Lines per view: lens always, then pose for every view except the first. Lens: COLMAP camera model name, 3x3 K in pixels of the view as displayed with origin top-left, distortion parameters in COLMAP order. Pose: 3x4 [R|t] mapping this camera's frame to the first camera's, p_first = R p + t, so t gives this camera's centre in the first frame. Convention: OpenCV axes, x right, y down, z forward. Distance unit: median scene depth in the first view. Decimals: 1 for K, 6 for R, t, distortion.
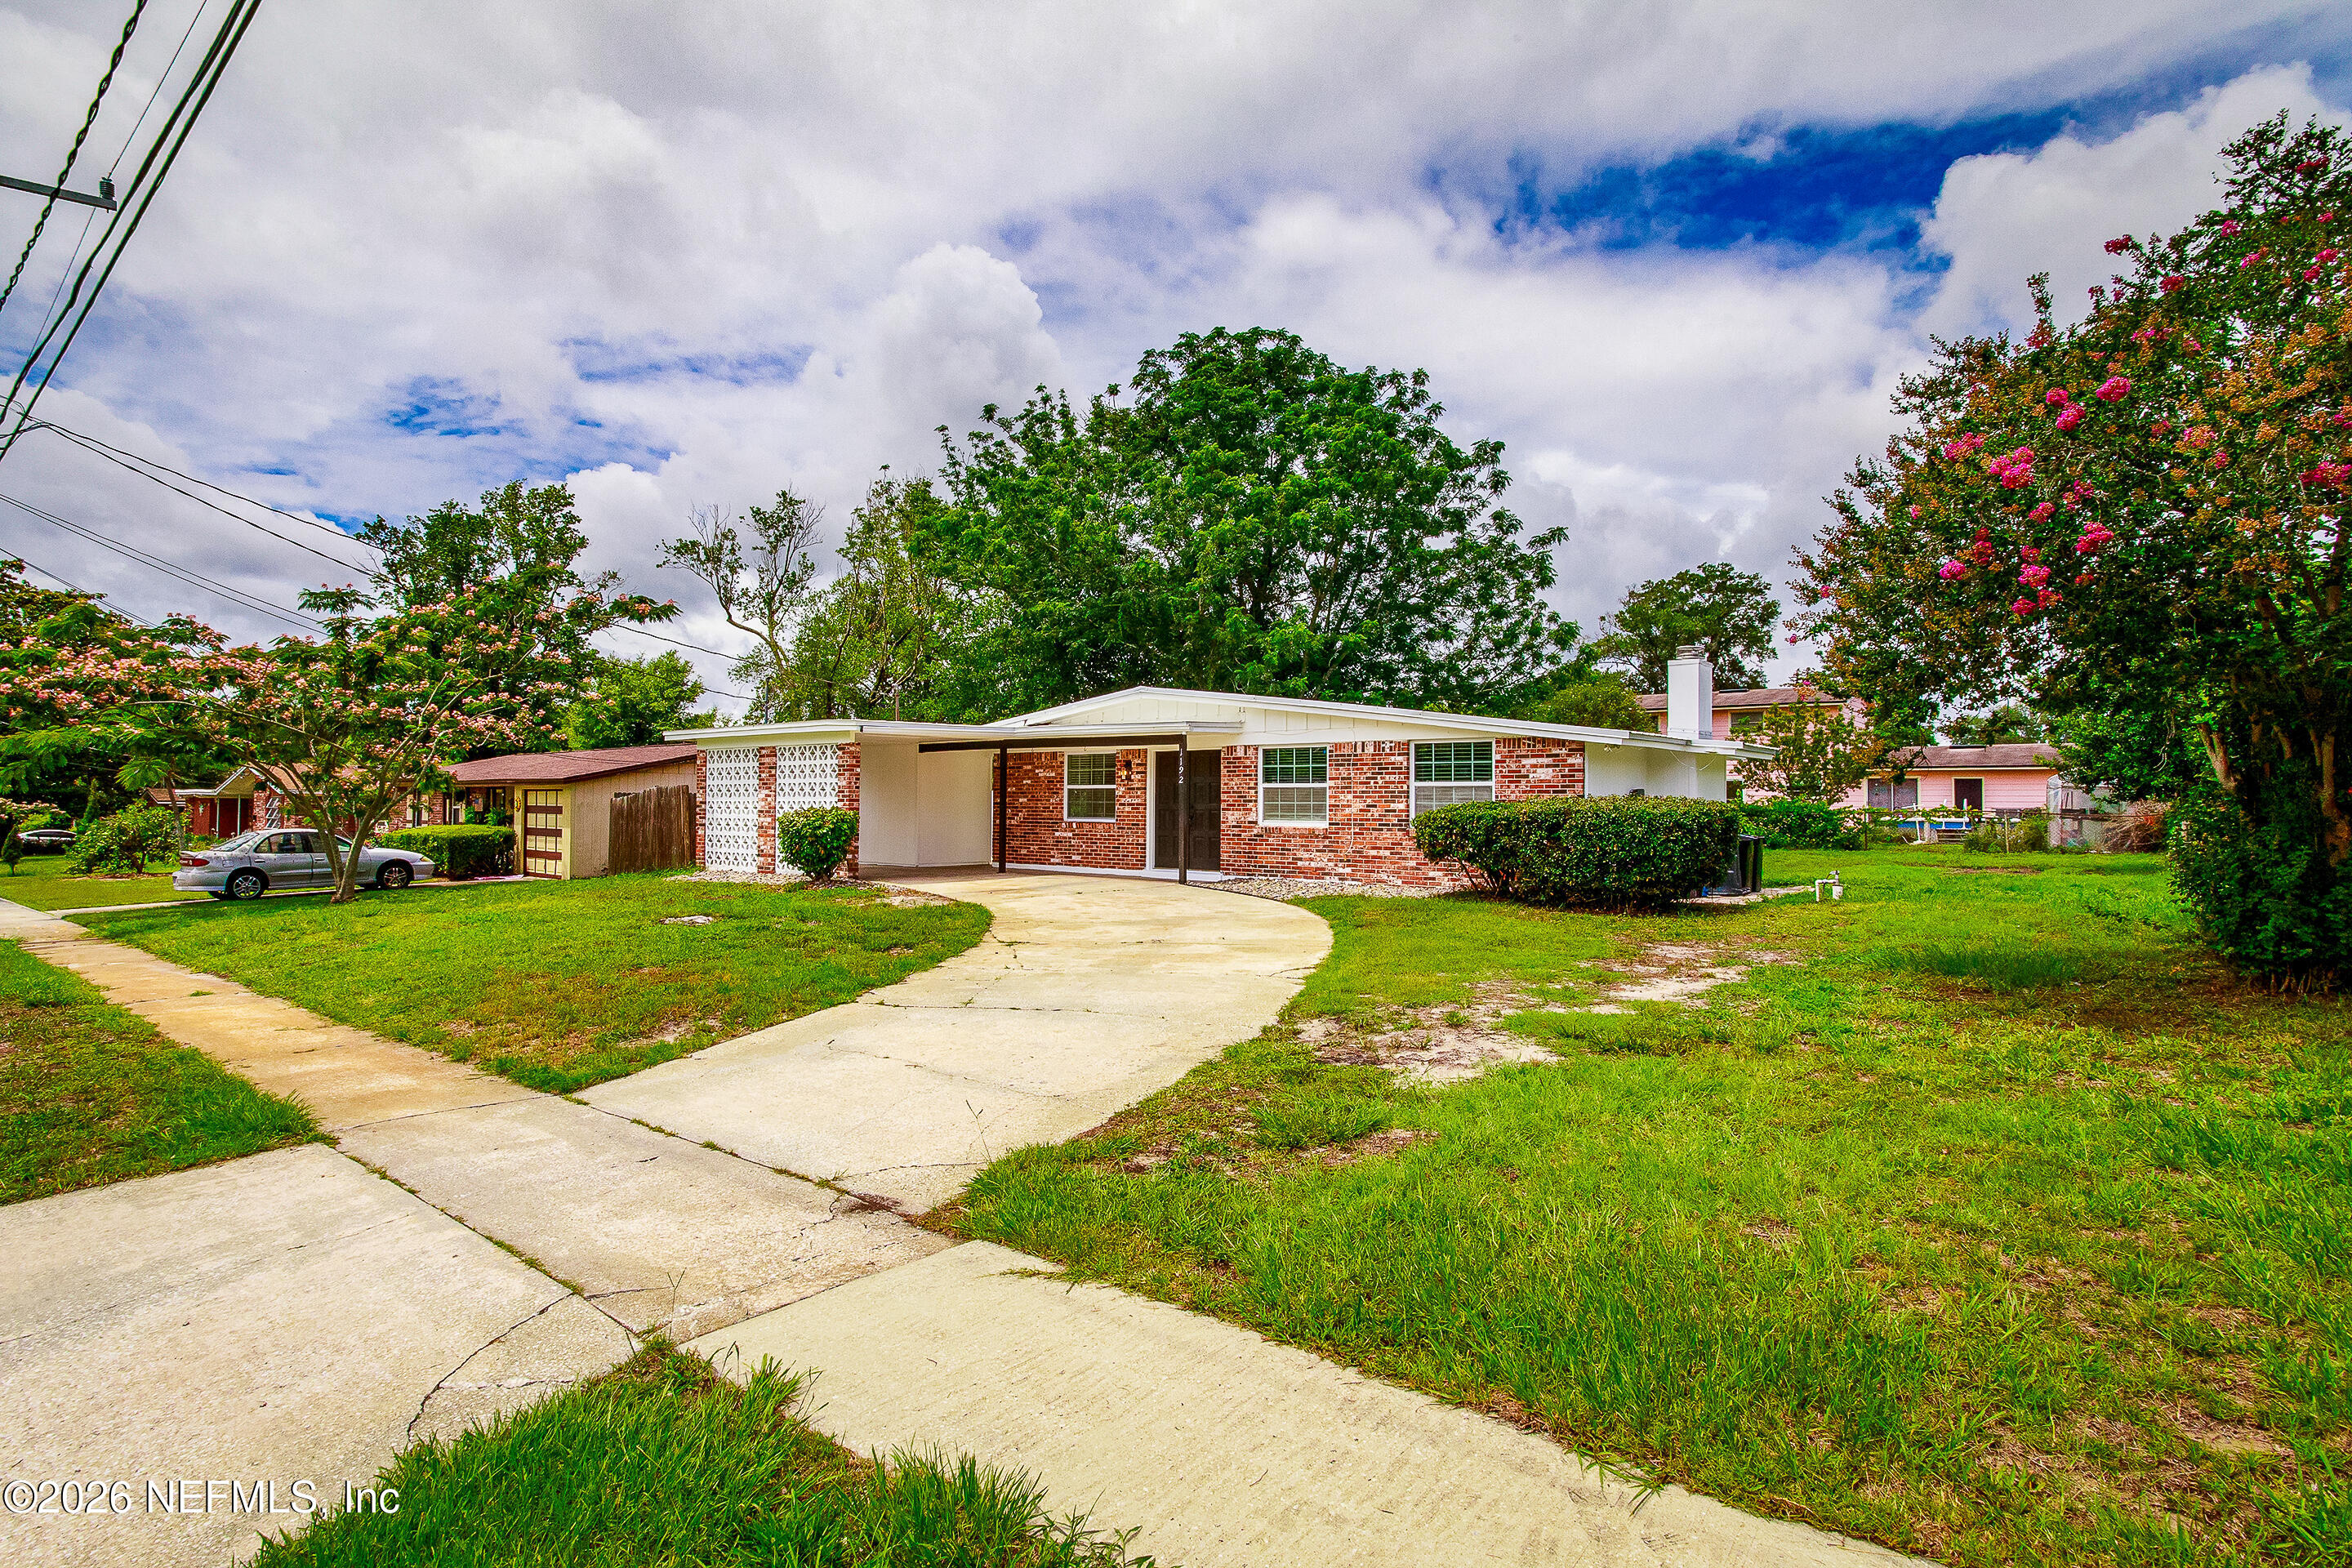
lens RADIAL K [[1161.1, 0, 1171.9], [0, 1161.1, 782.3], [0, 0, 1]] dist [-0.046745, 0.028516]
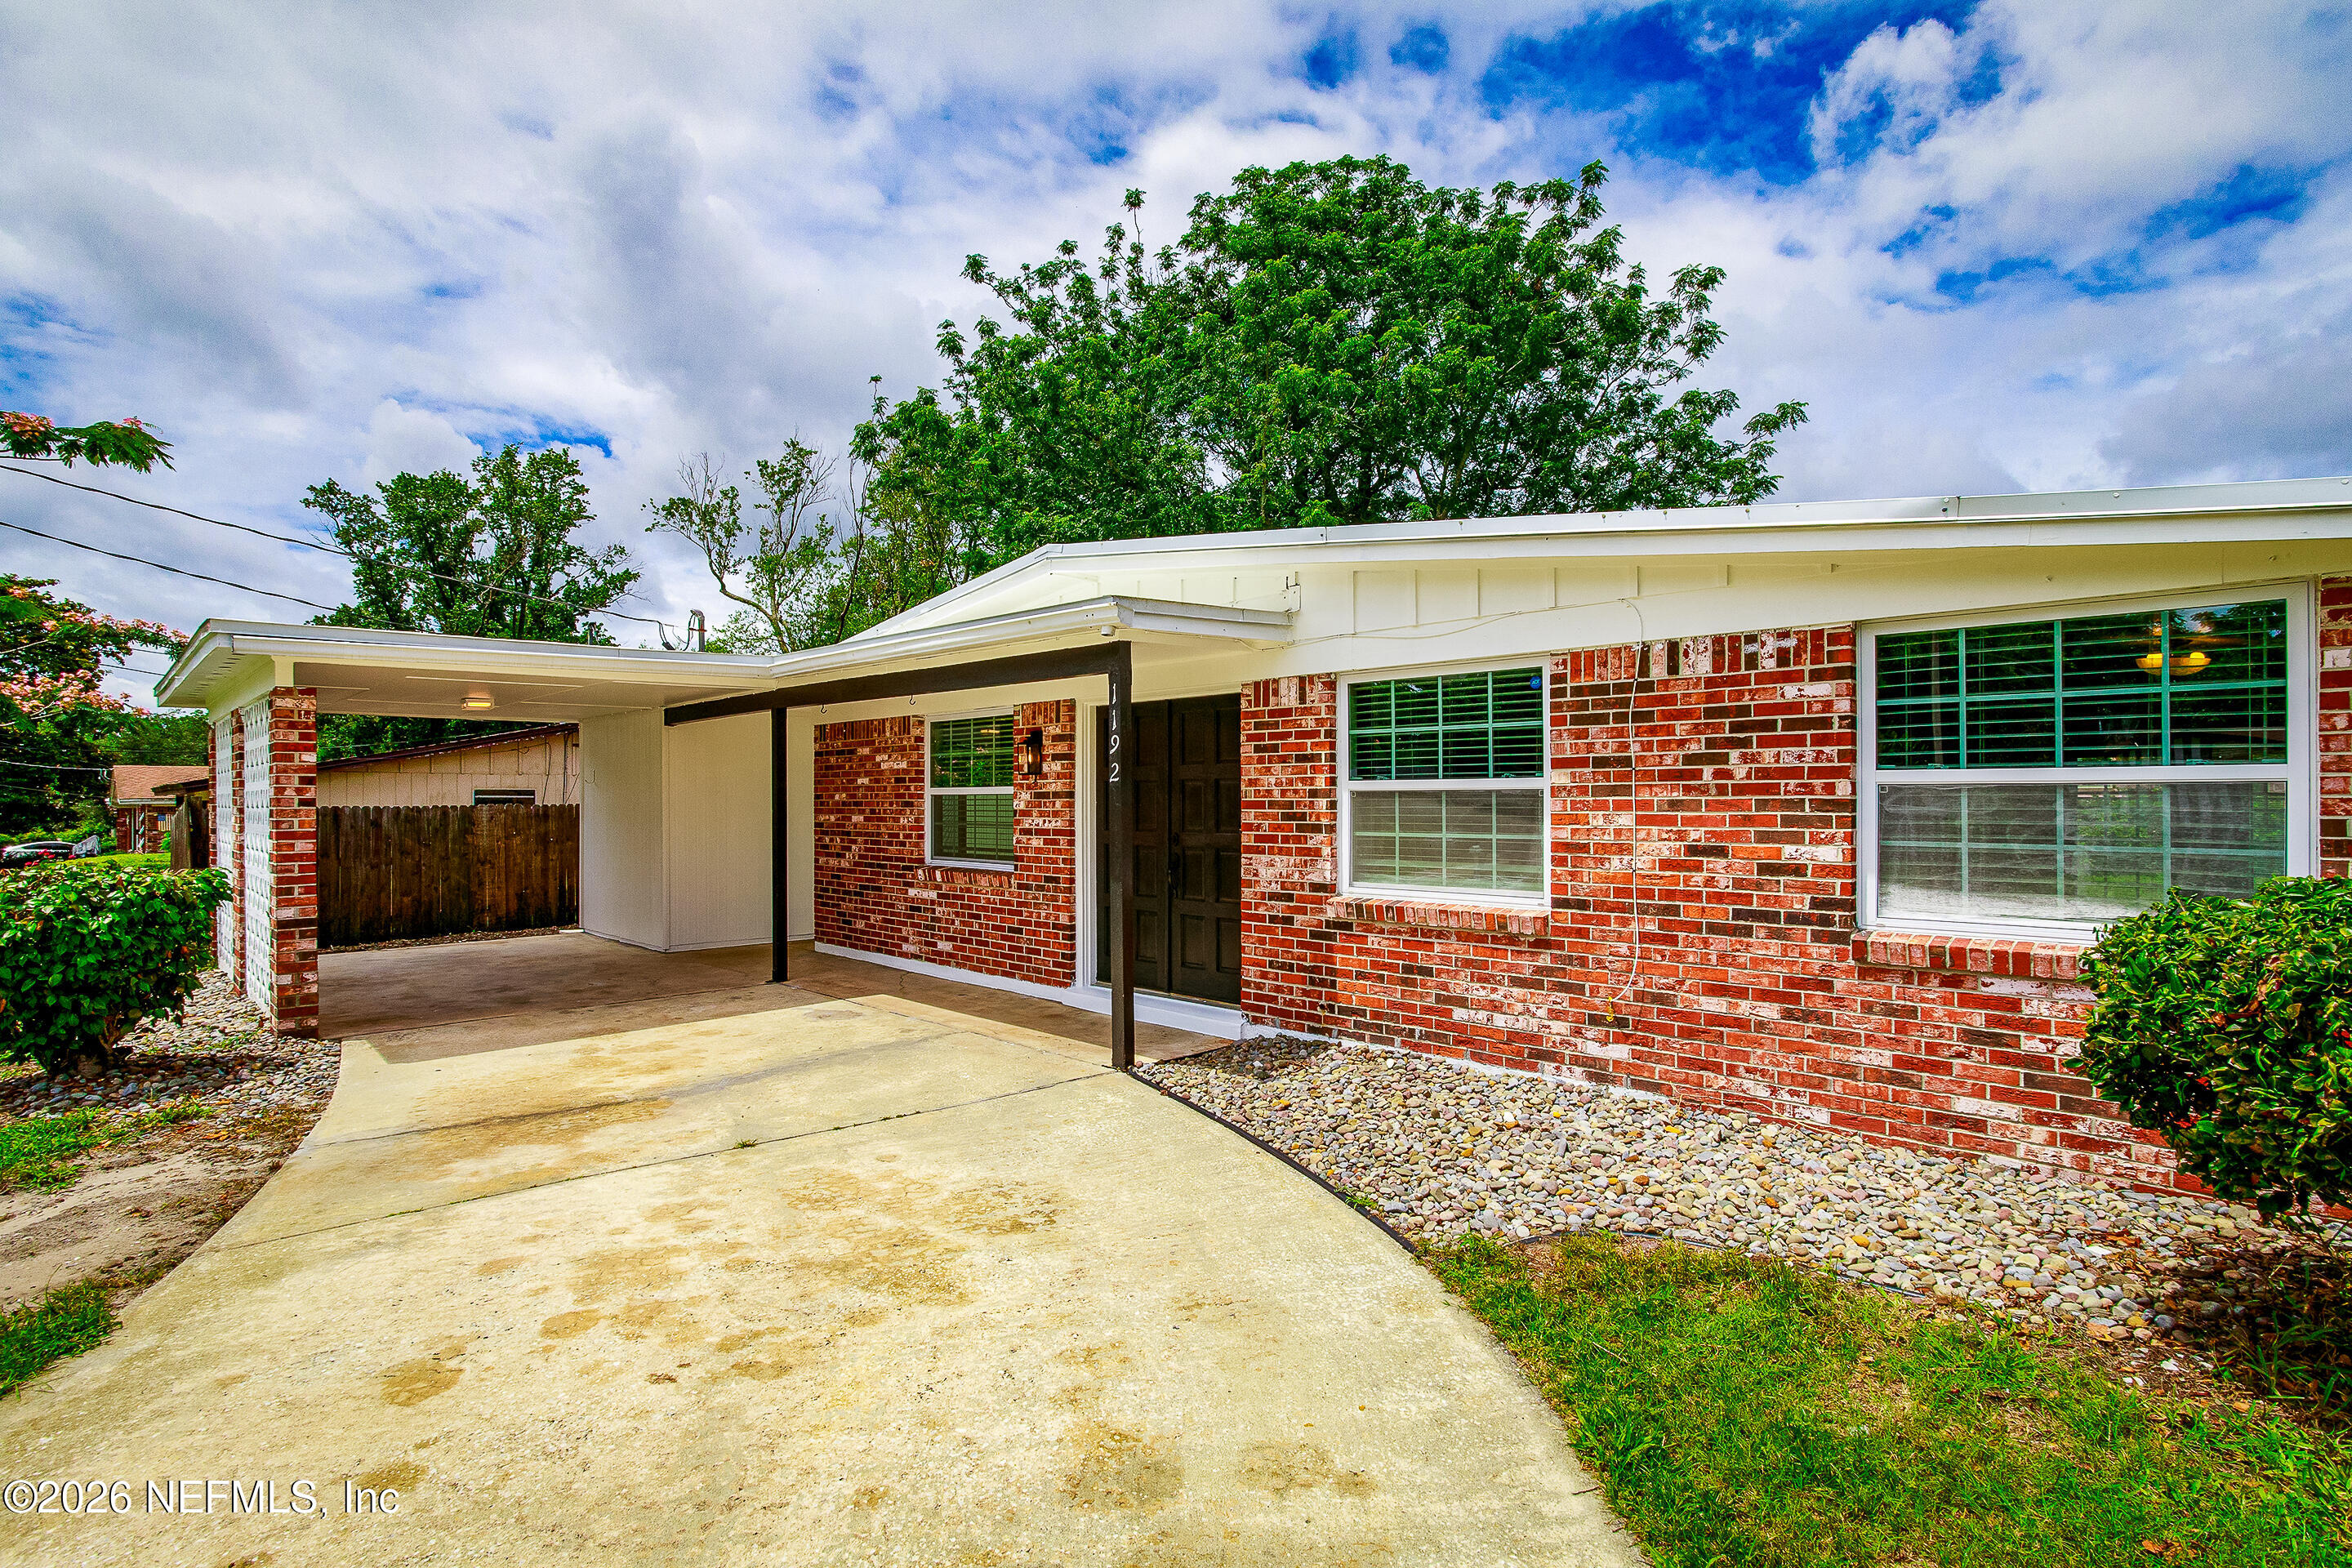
lens RADIAL K [[1161.1, 0, 1171.9], [0, 1161.1, 782.3], [0, 0, 1]] dist [-0.046745, 0.028516]
pose [[0.996012, -0.009726, -0.088683, 0.050100], [0.010088, 0.999943, 0.003631, -0.000161], [0.088643, -0.004511, 0.996053, 0.578141]]
